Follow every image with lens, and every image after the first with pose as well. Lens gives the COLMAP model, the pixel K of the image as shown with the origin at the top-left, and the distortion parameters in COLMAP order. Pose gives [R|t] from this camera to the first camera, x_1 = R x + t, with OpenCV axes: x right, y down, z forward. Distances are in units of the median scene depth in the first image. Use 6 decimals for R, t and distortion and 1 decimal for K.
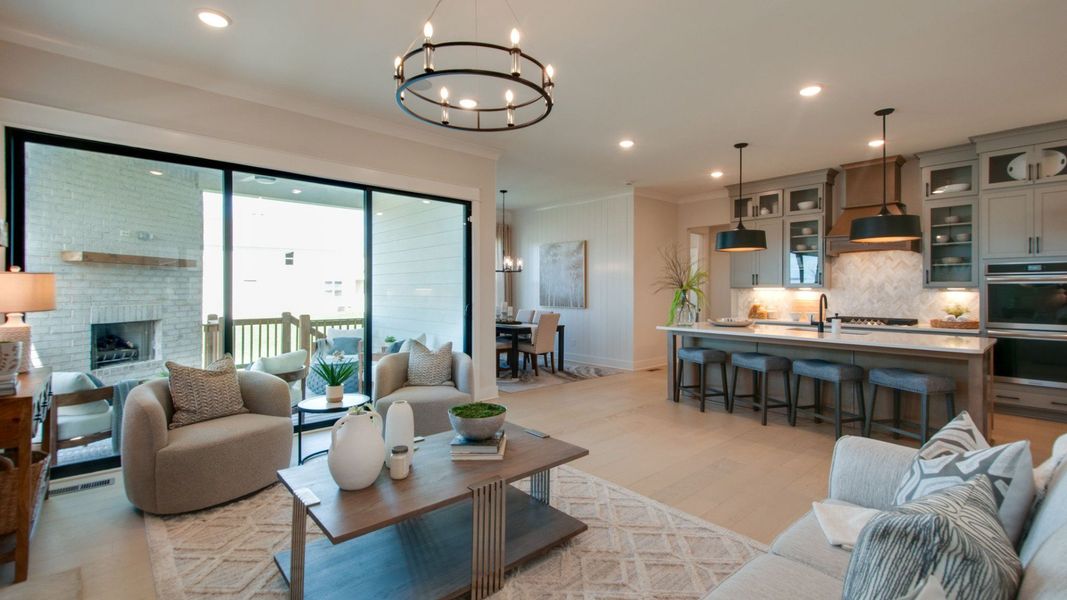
lens RADIAL K [[467.5, 0, 532.2], [0, 467.5, 297.7], [0, 0, 1]] dist [0.013926, -0.000196]
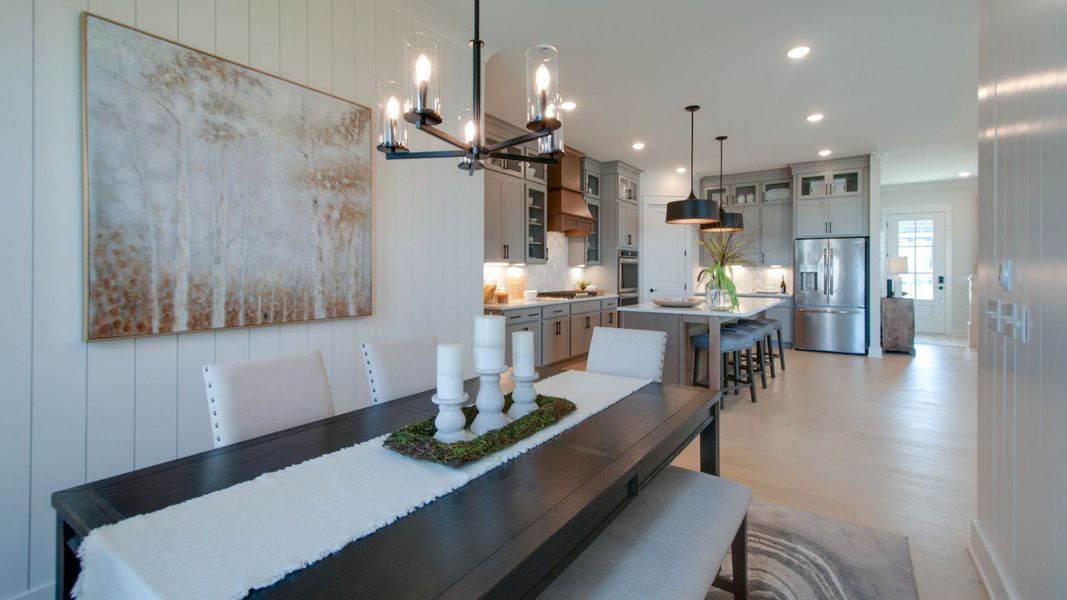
lens RADIAL K [[460.6, 0, 535.6], [0, 460.6, 263.7], [0, 0, 1]] dist [0.014445, -0.000067]
pose [[-0.249372, 0.012479, 0.968327, -0.318641], [0.014225, 0.999856, -0.009222, -0.014239], [-0.968303, 0.011475, -0.249514, 1.371228]]
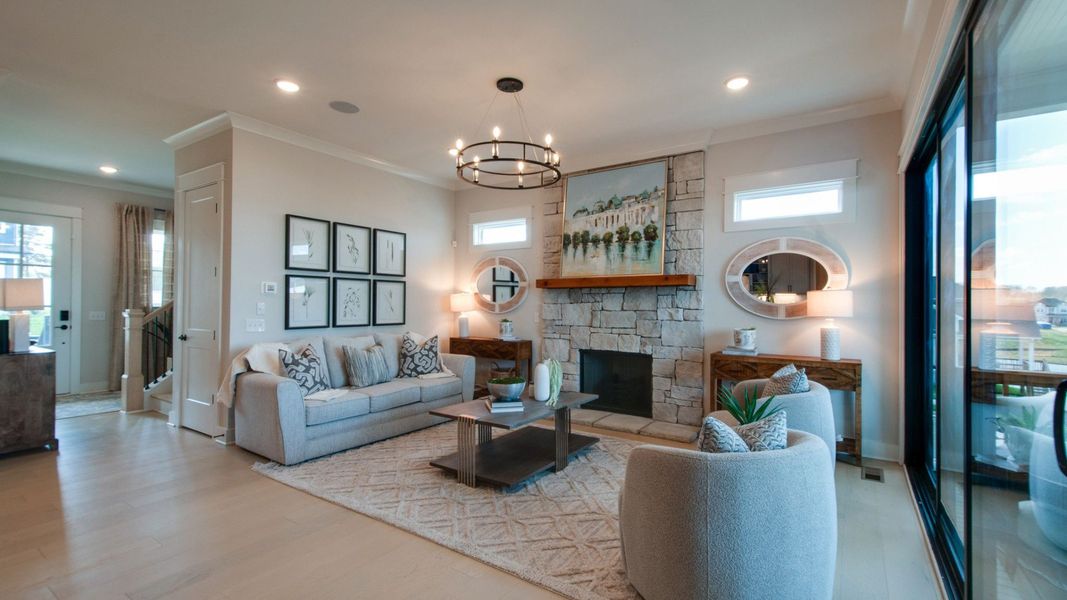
lens RADIAL K [[467.5, 0, 532.2], [0, 467.5, 297.7], [0, 0, 1]] dist [0.013926, -0.000196]
pose [[-0.967168, -0.008891, -0.253982, 0.067835], [-0.010358, 0.999936, 0.004440, -0.013199], [0.253926, 0.006925, -0.967199, 1.020097]]
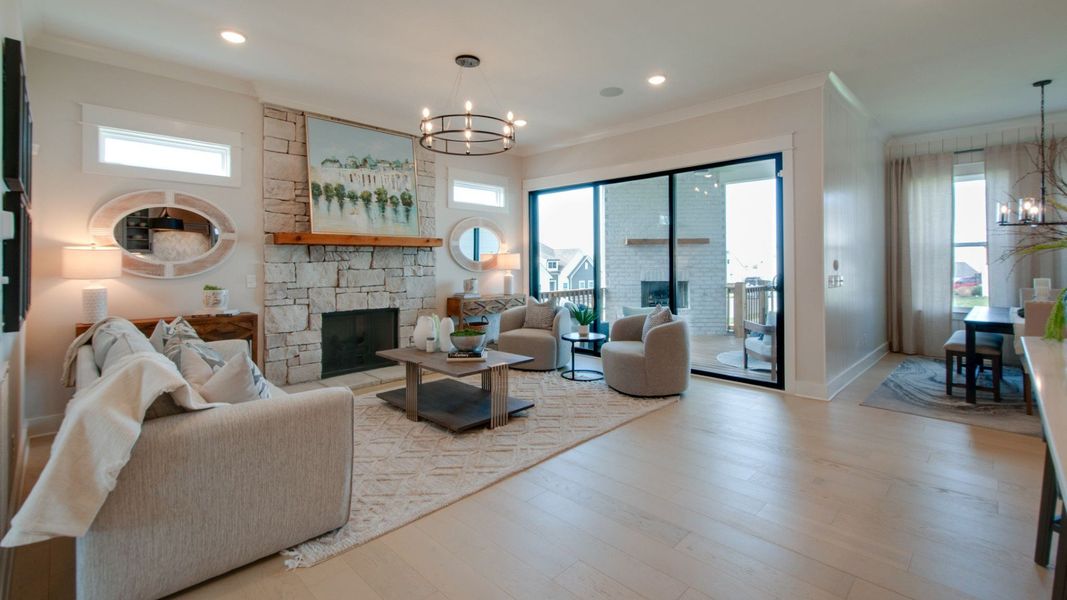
lens RADIAL K [[460.6, 0, 535.6], [0, 460.6, 263.7], [0, 0, 1]] dist [0.014445, -0.000067]
pose [[0.072914, -0.002668, -0.997335, 0.608135], [-0.010894, 0.999935, -0.003472, 0.003157], [0.997279, 0.011118, 0.072880, 0.447422]]
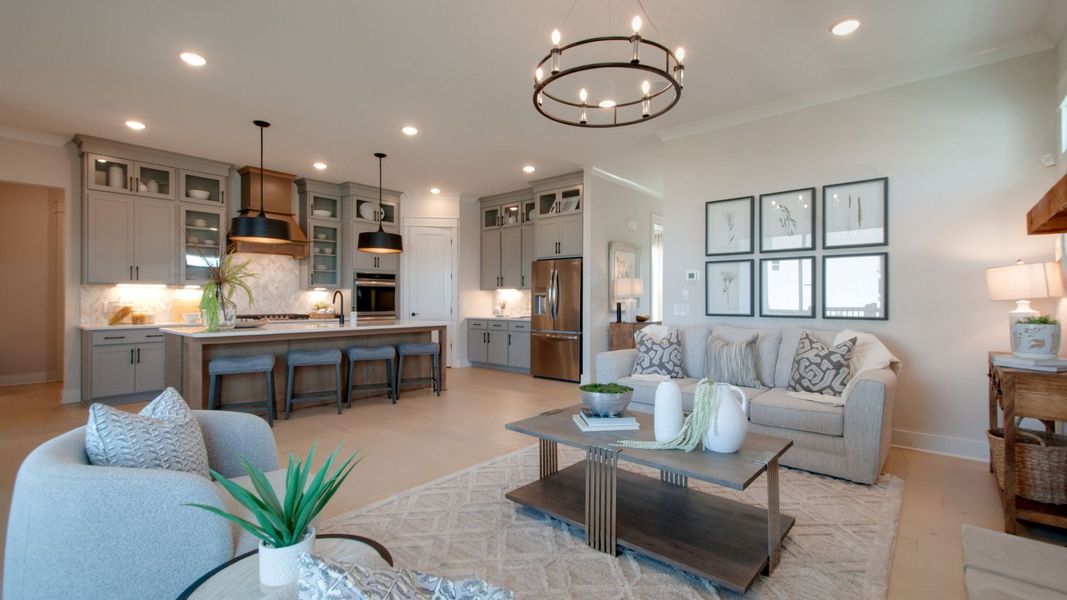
lens RADIAL K [[466.1, 0, 557.0], [0, 466.1, 295.7], [0, 0, 1]] dist [0.002676, 0.000110]
pose [[-0.164532, 0.007030, 0.986347, -0.475877], [0.013852, 0.999892, -0.004816, 0.014578], [-0.986274, 0.012871, -0.164612, 0.532320]]
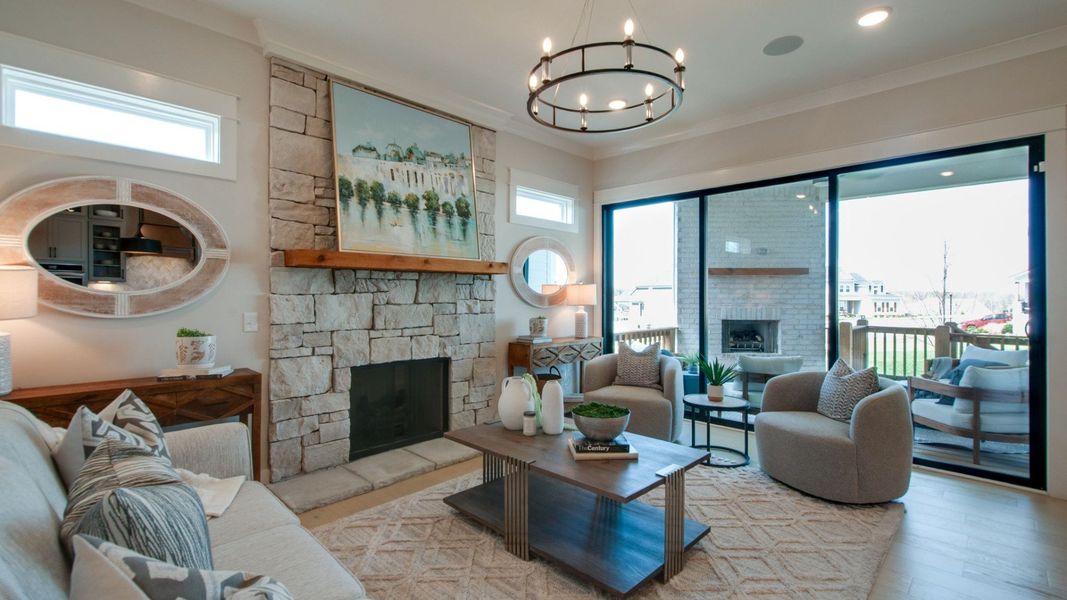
lens RADIAL K [[467.5, 0, 532.2], [0, 467.5, 297.7], [0, 0, 1]] dist [0.013926, -0.000196]
pose [[0.077589, 0.000759, -0.996985, 0.348365], [-0.018557, 0.999828, -0.000683, 0.002568], [0.996813, 0.018554, 0.077589, 0.301983]]
